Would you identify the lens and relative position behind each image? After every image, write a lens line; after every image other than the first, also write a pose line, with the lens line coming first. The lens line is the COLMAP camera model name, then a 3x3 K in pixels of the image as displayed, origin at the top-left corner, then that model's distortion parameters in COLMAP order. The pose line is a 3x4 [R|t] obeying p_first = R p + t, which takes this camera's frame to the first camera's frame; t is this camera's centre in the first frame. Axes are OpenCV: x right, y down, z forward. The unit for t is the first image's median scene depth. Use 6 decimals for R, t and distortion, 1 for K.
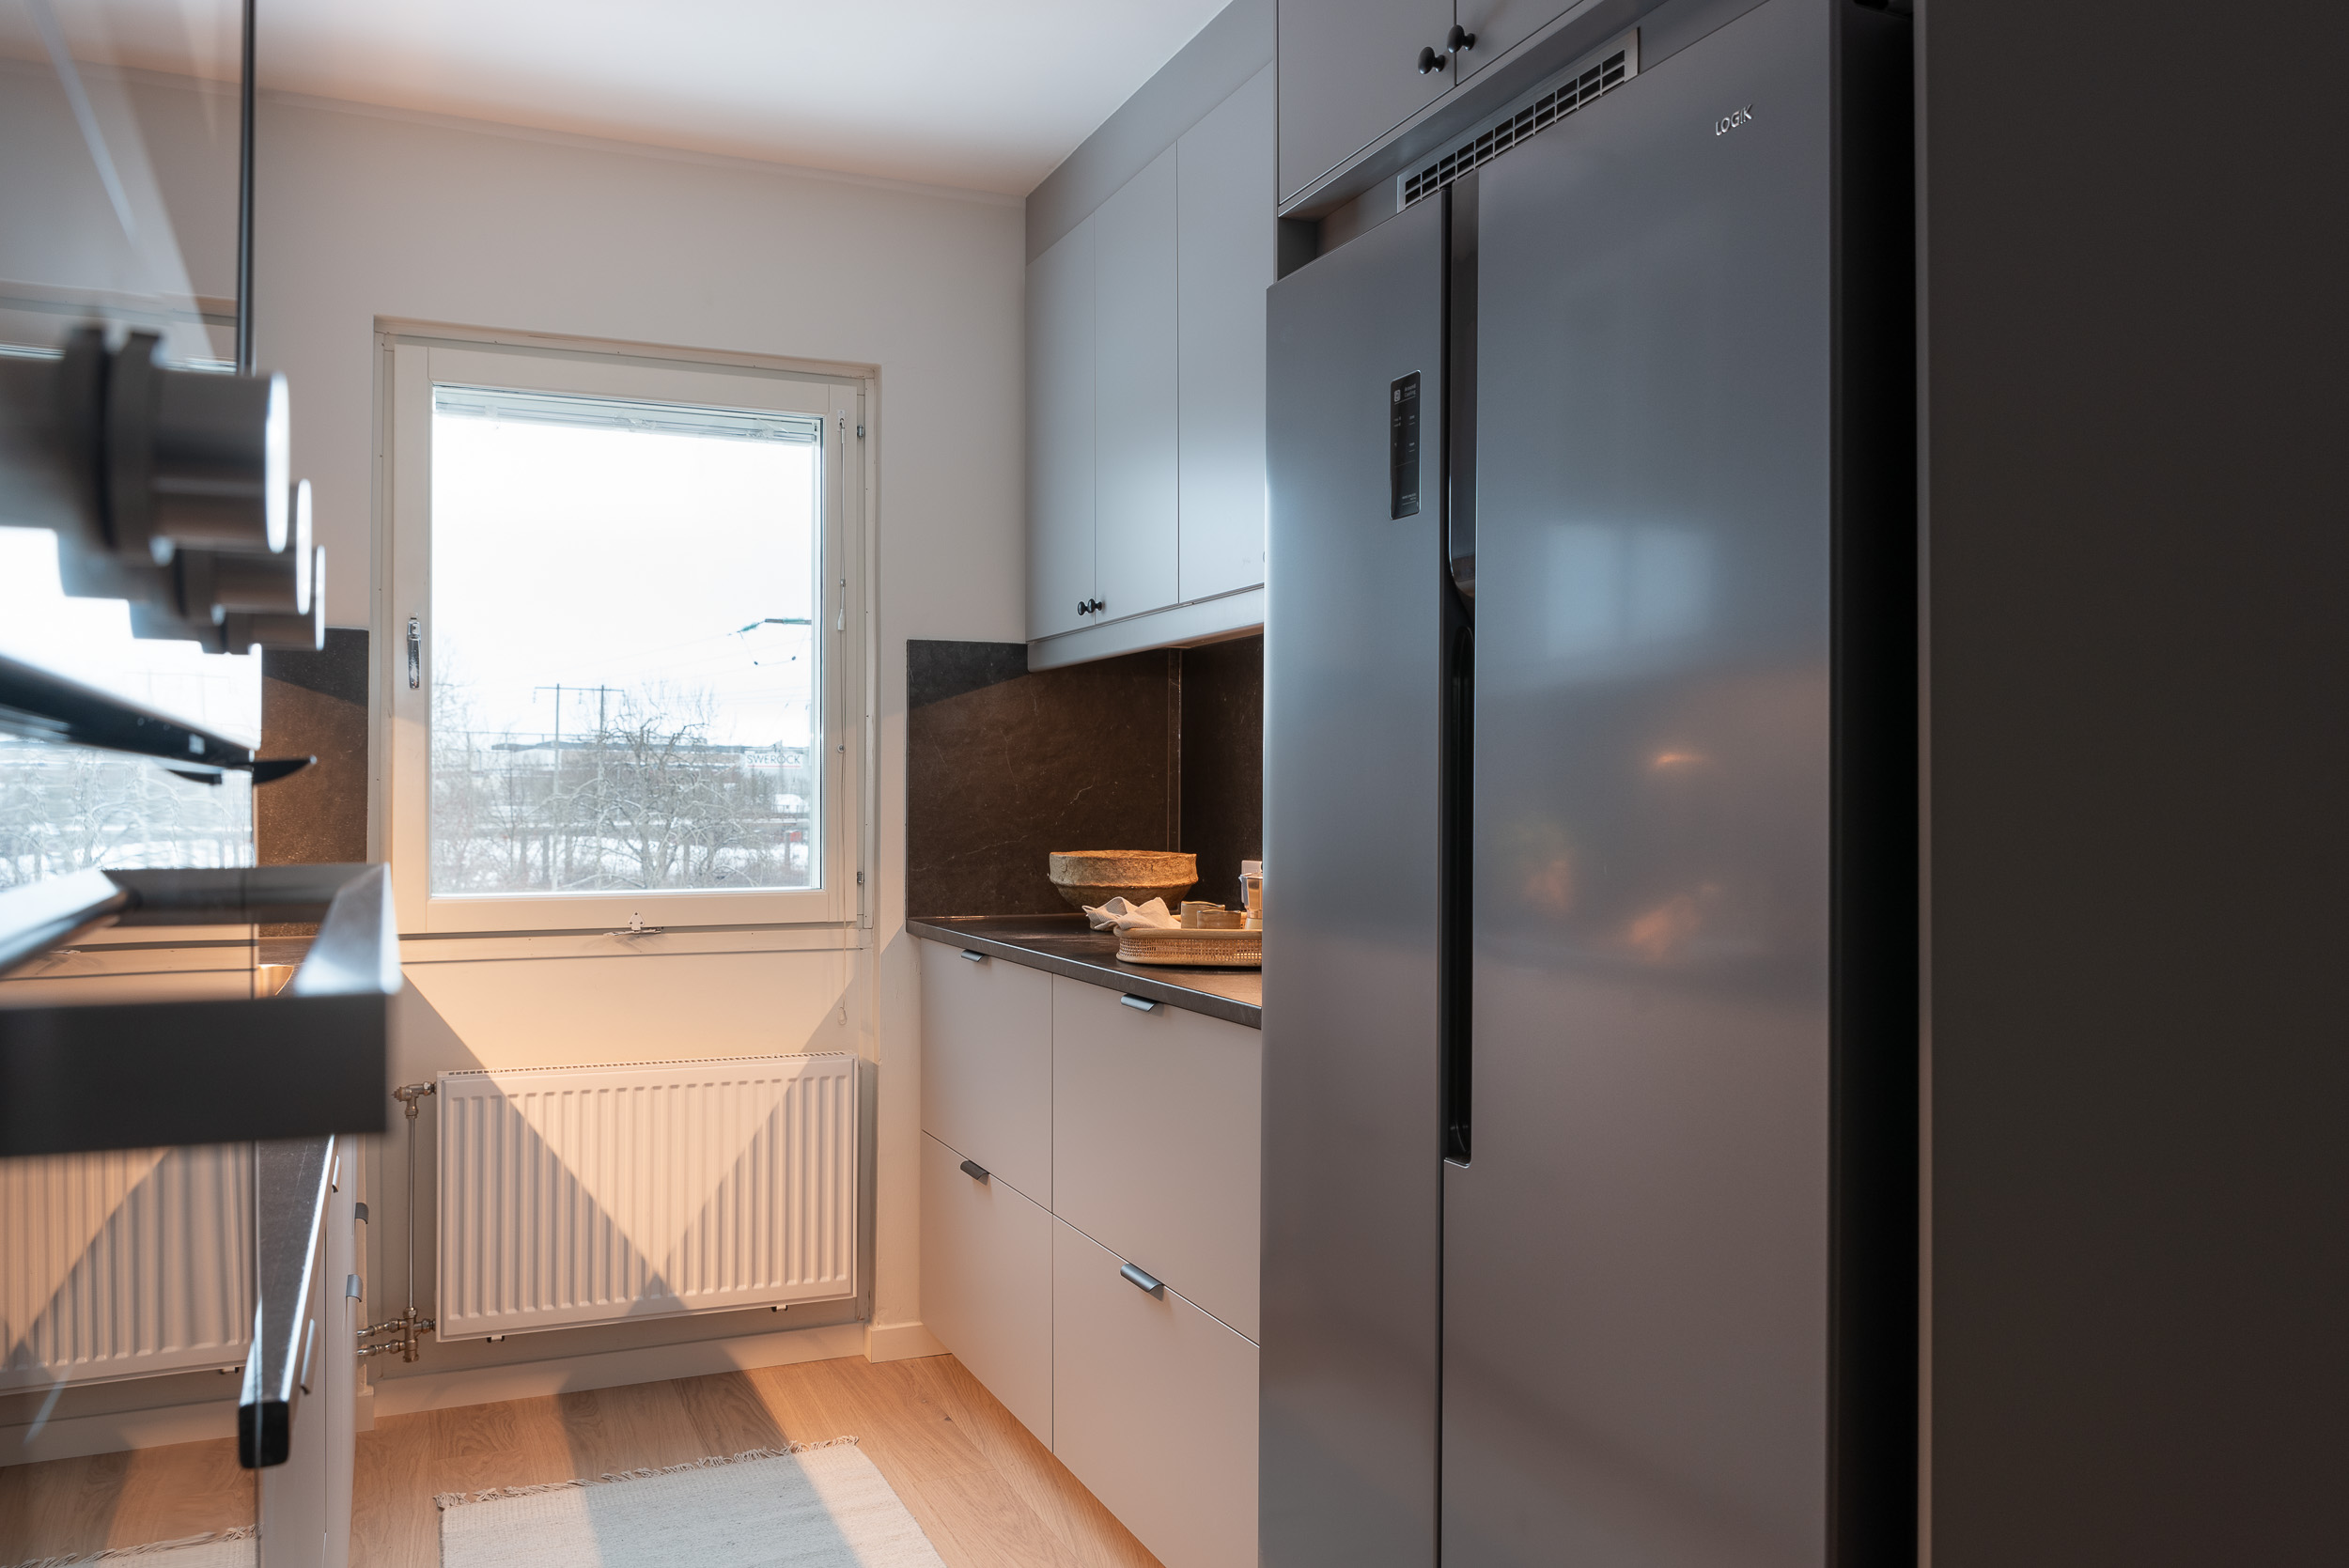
lens RADIAL K [[1765.7, 0, 1174.5], [0, 1765.7, 784.0], [0, 0, 1]] dist [-0.011038, -0.003497]
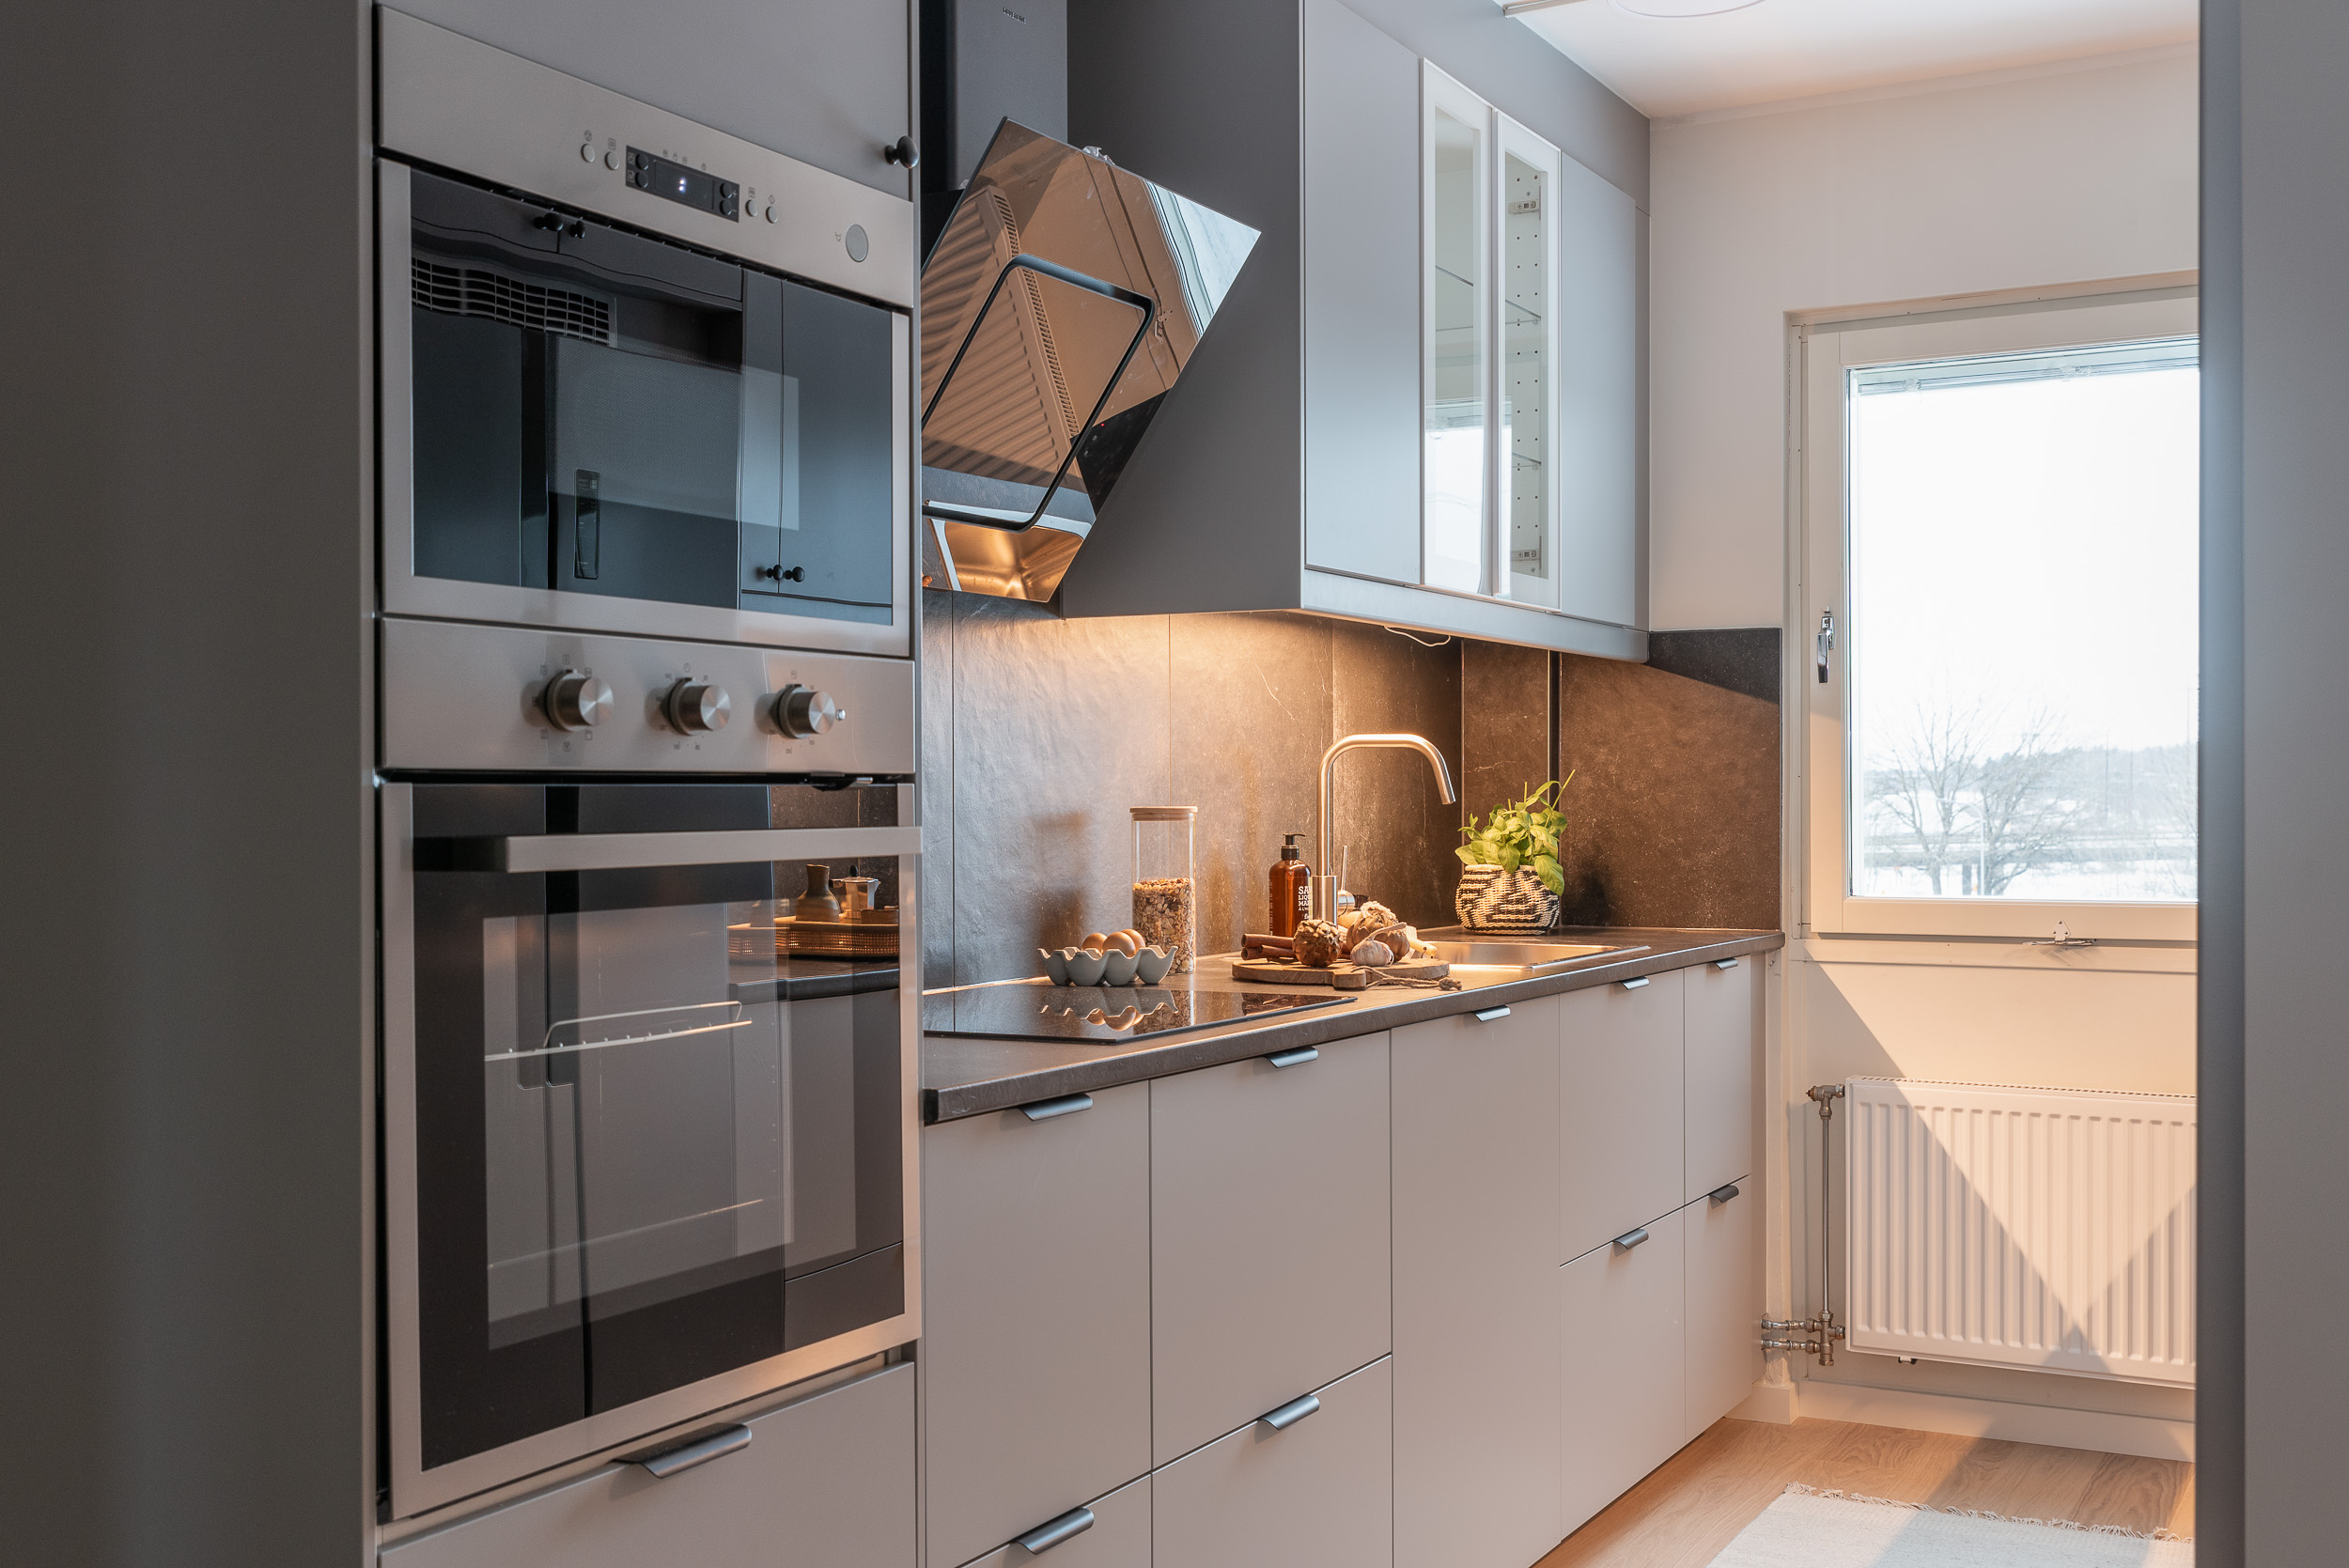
lens RADIAL K [[2424.3, 0, 1170.5], [0, 2424.3, 810.1], [0, 0, 1]] dist [0.006536, 0.011758]
pose [[0.603024, 0.000716, -0.797723, 0.411352], [0.010469, 0.999906, 0.008811, 0.000696], [0.797655, -0.013665, 0.602960, -0.105589]]
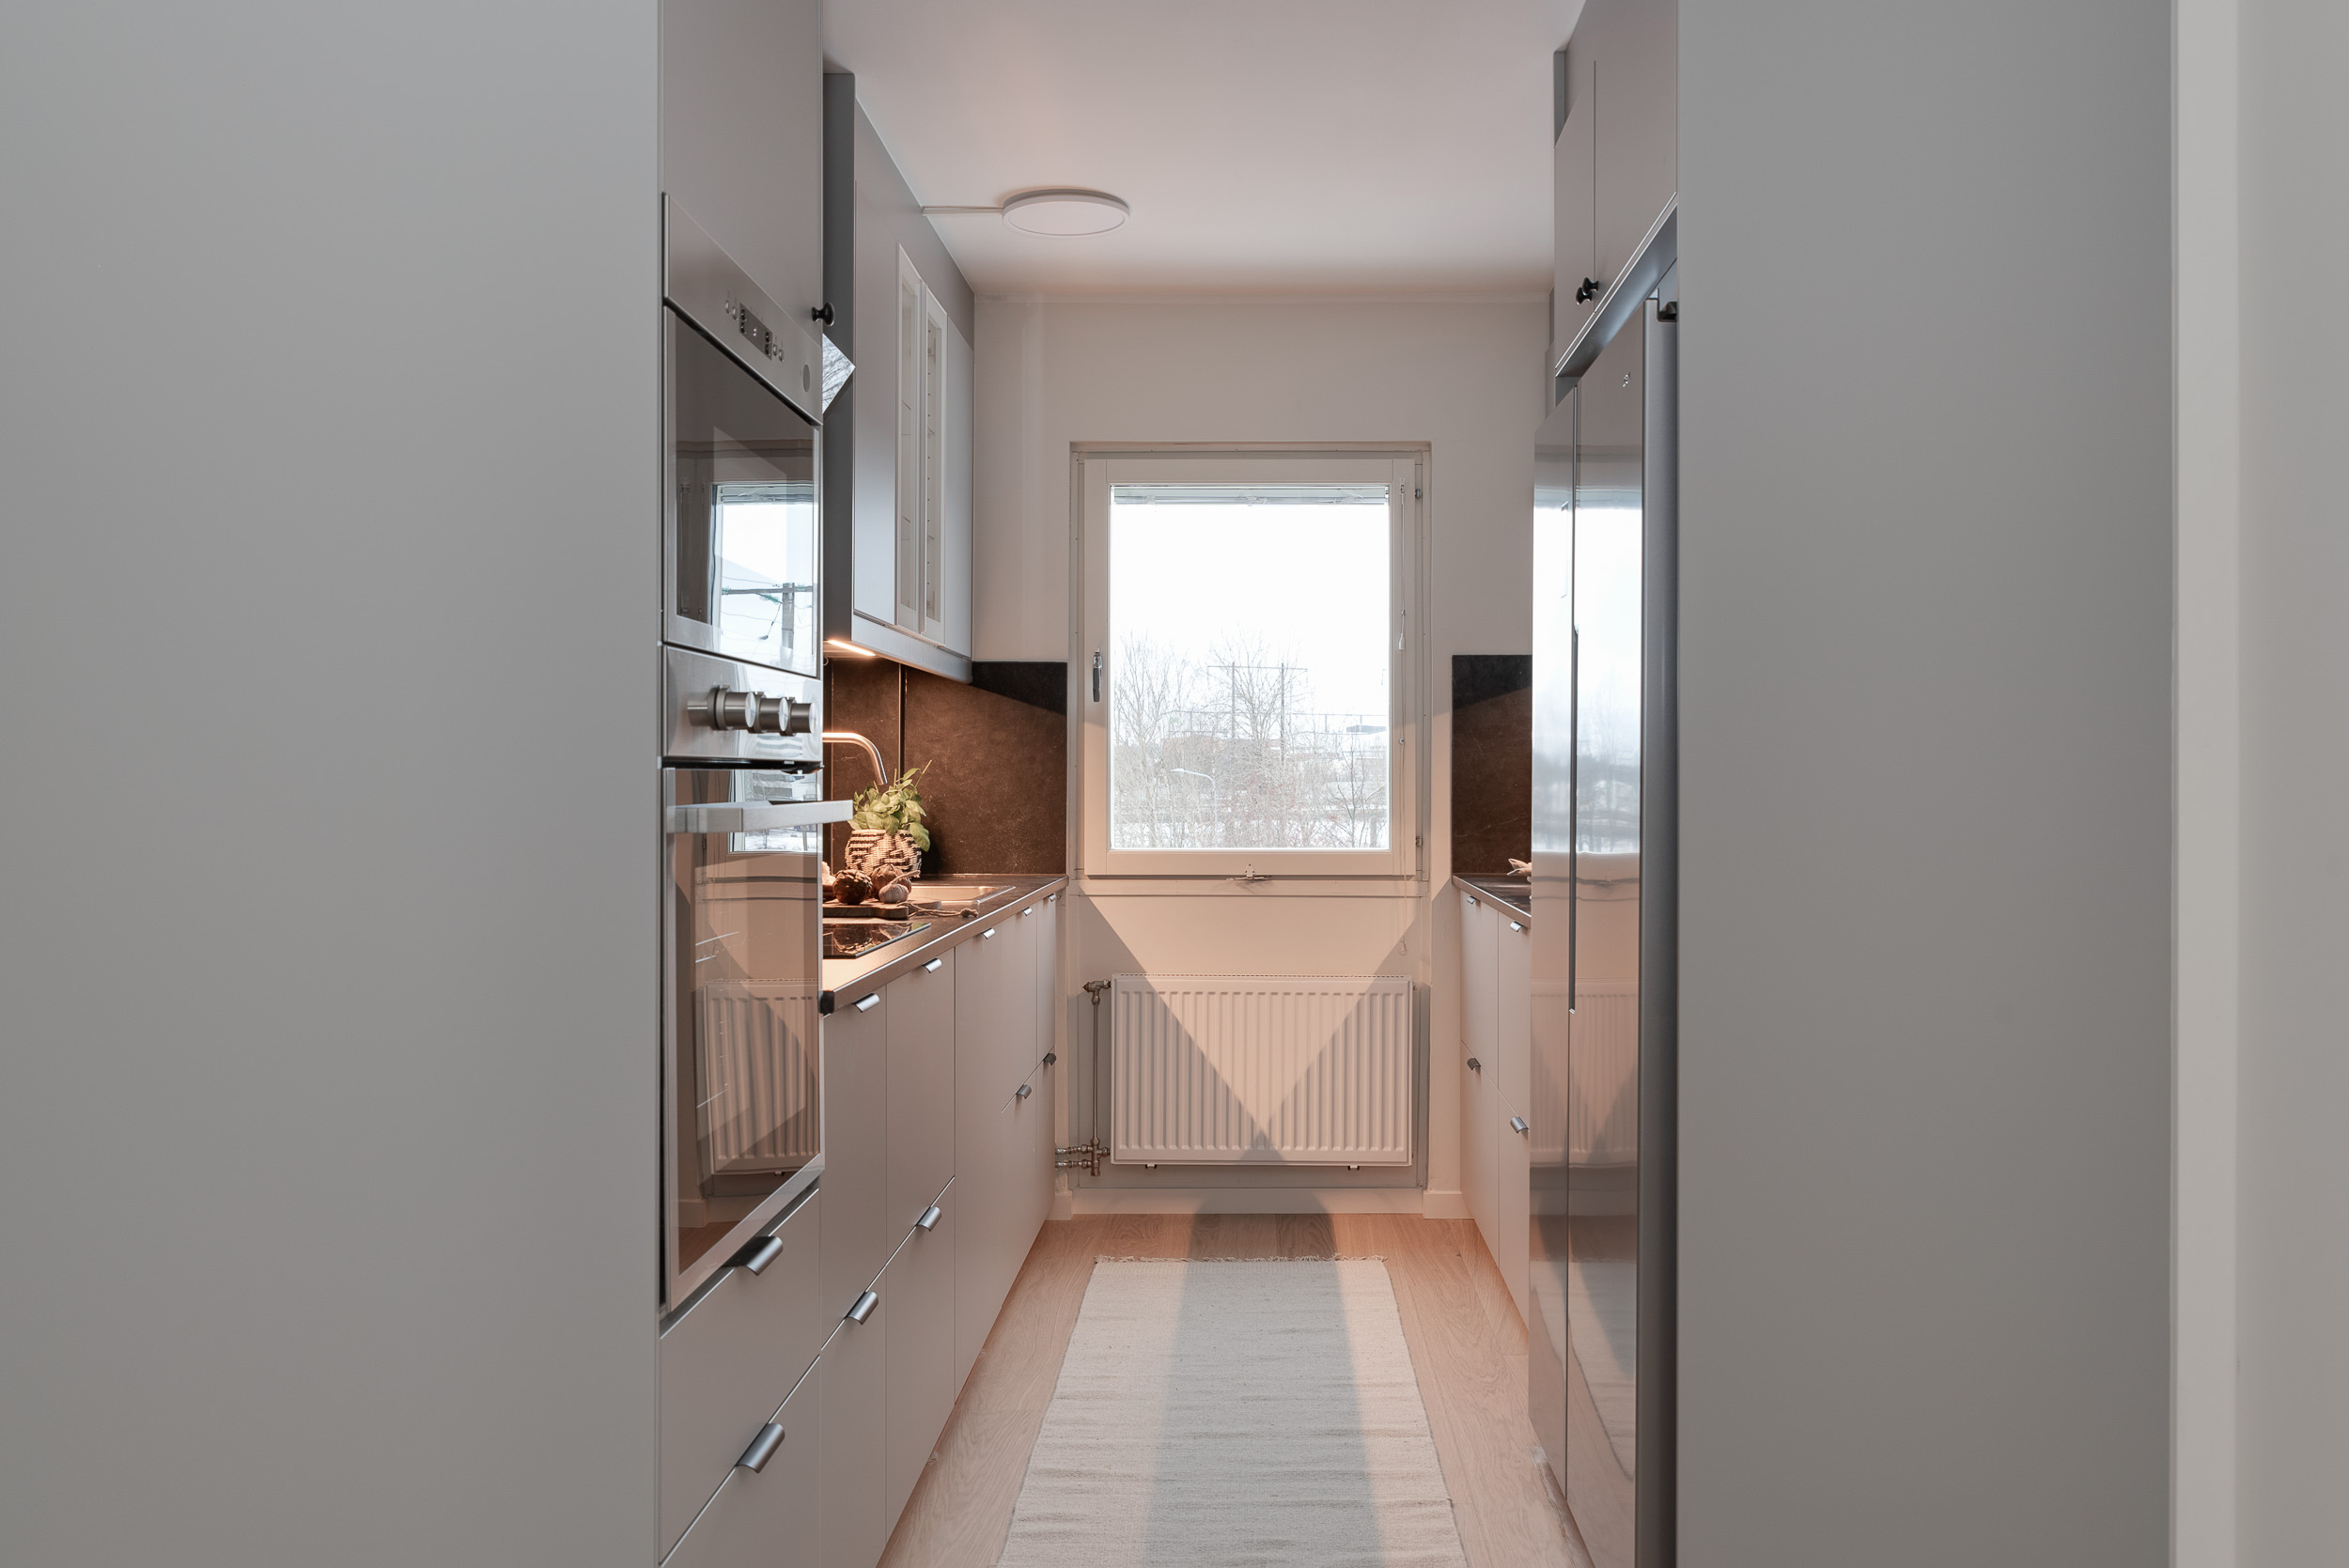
lens RADIAL K [[1891.7, 0, 1248.6], [0, 1891.7, 776.8], [0, 0, 1]] dist [0.005310, 0.000975]
pose [[0.912035, -0.000142, -0.410112, 0.291698], [0.002618, 0.999982, 0.005476, -0.001897], [0.410104, -0.006068, 0.912019, -0.325279]]
